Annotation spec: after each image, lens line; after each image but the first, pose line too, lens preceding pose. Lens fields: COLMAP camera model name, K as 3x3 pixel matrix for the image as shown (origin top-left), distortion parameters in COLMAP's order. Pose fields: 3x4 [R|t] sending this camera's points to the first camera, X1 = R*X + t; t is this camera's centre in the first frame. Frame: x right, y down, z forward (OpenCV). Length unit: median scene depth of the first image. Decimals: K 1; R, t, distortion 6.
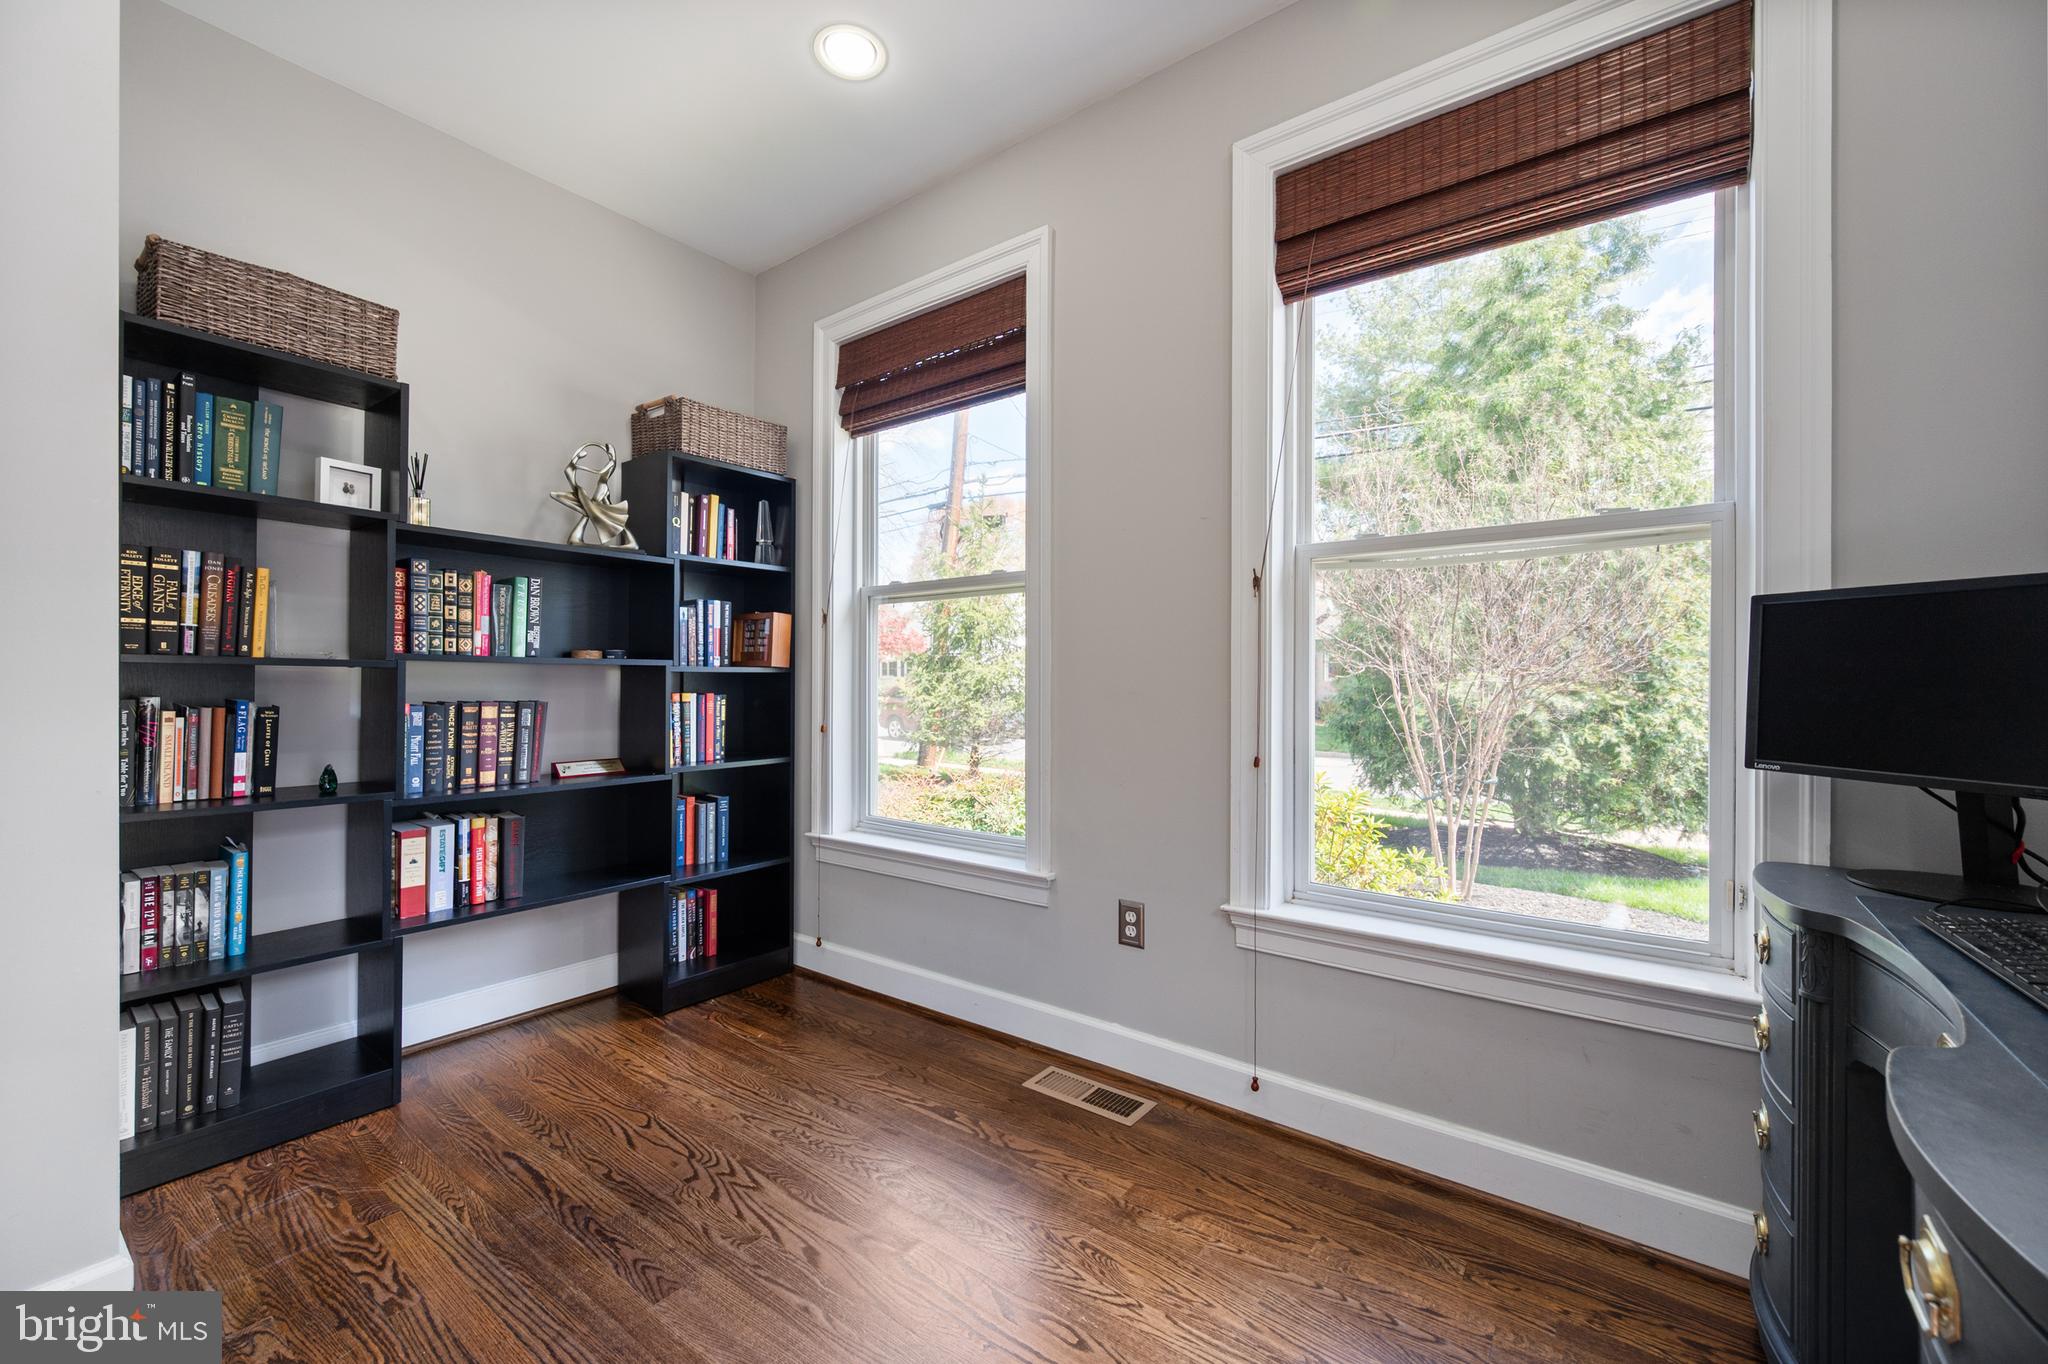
lens RADIAL K [[808.8, 0, 1021.0], [0, 808.8, 676.1], [0, 0, 1]] dist [-0.001505, -0.000524]
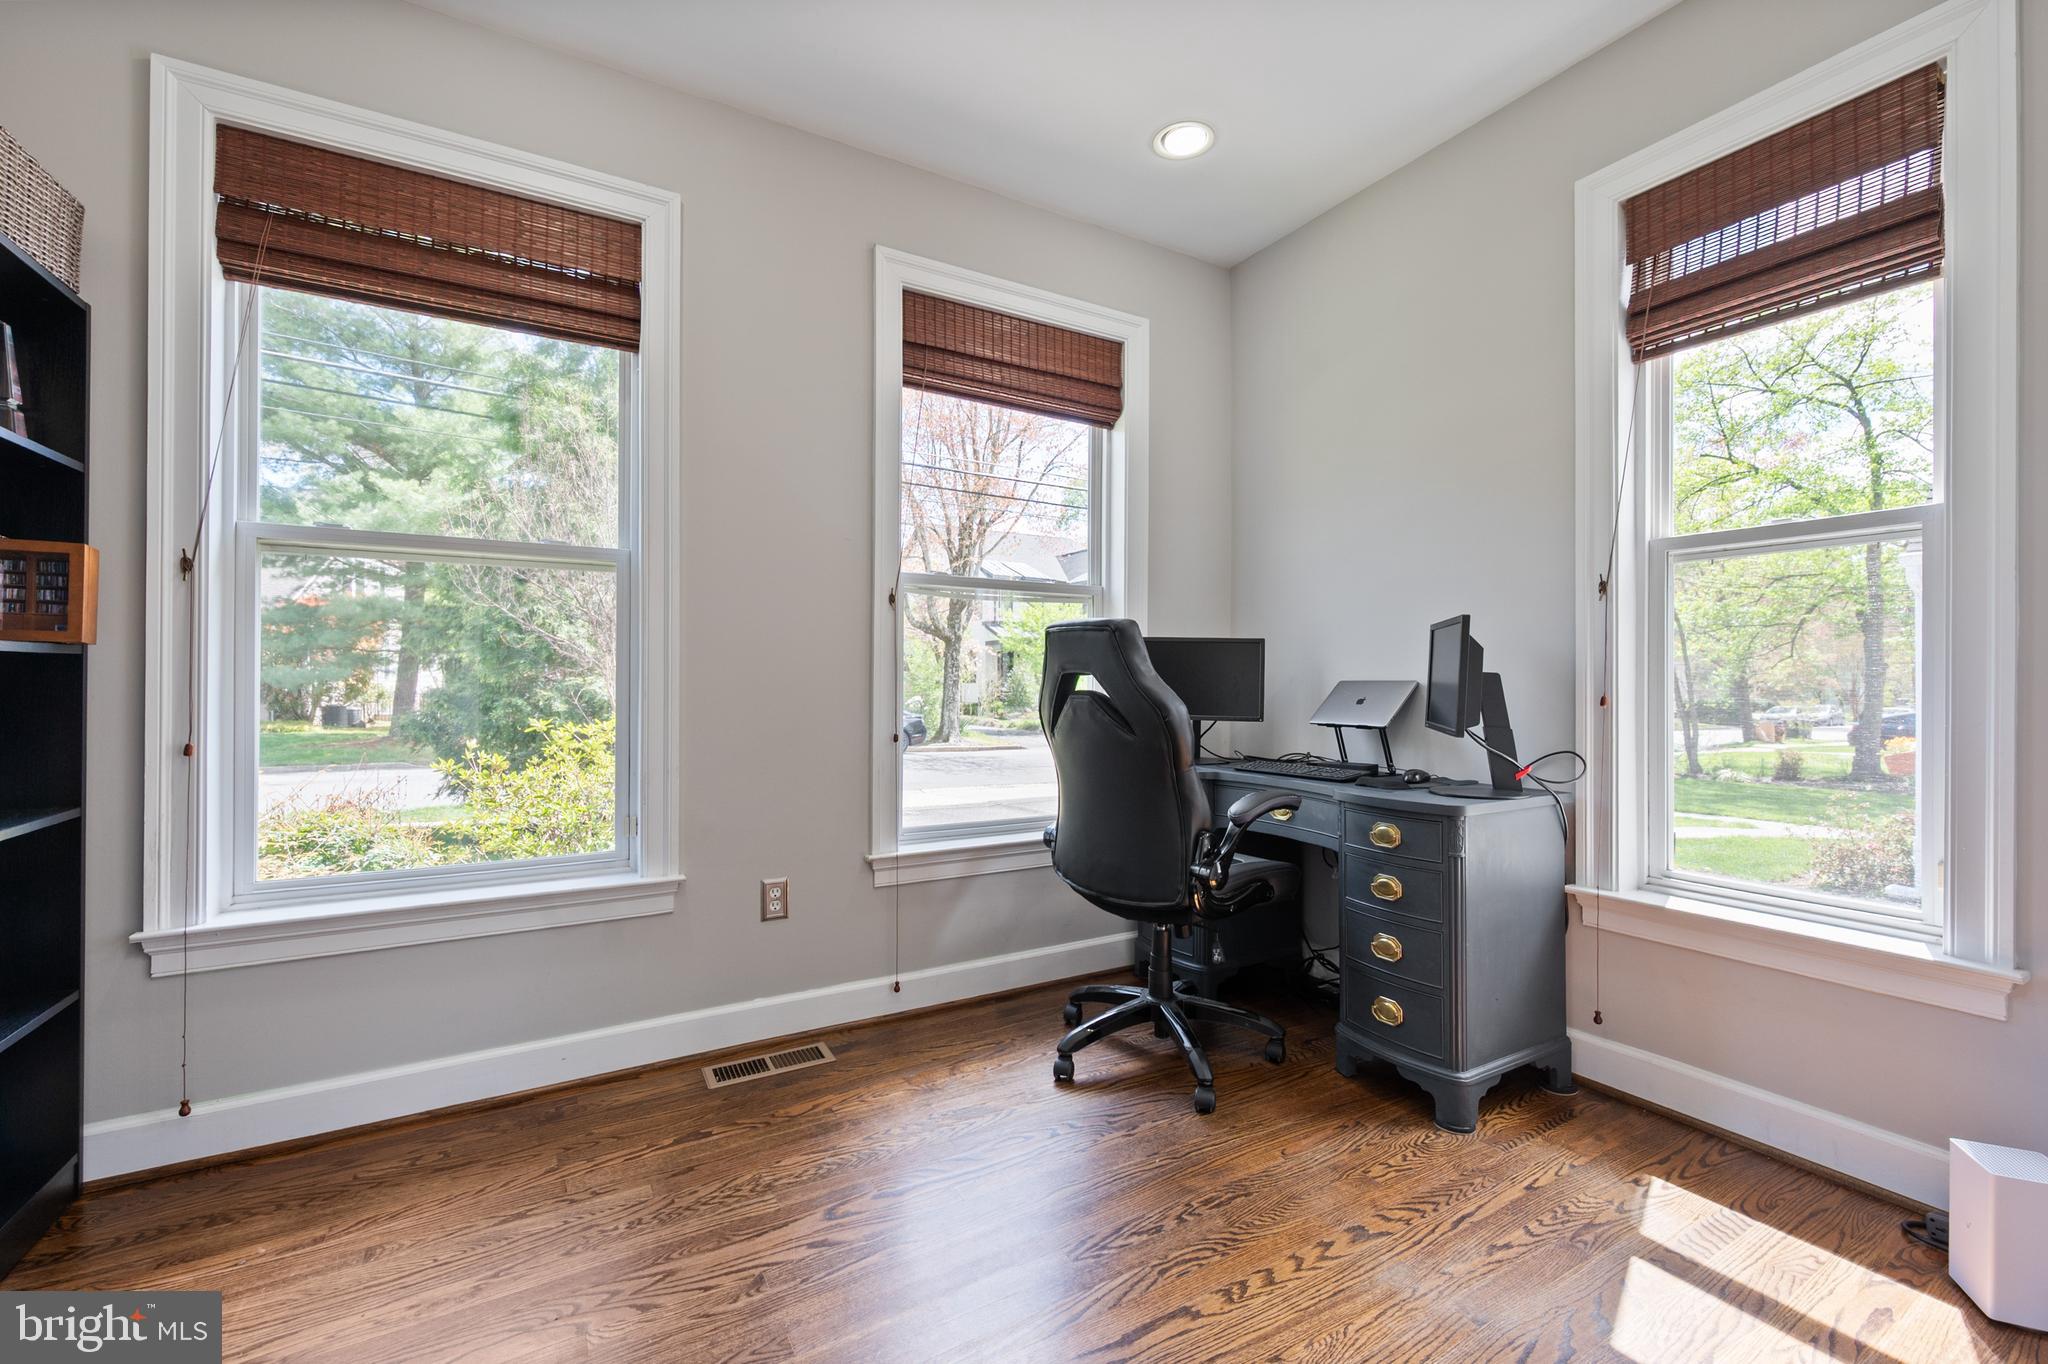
lens RADIAL K [[828.9, 0, 1024.8], [0, 828.9, 687.9], [0, 0, 1]] dist [-0.002244, -0.000087]
pose [[0.394515, 0.002817, 0.918885, -0.749636], [-0.003375, 0.999993, -0.001617, 0.024890], [-0.918883, -0.002463, 0.394522, 0.257980]]
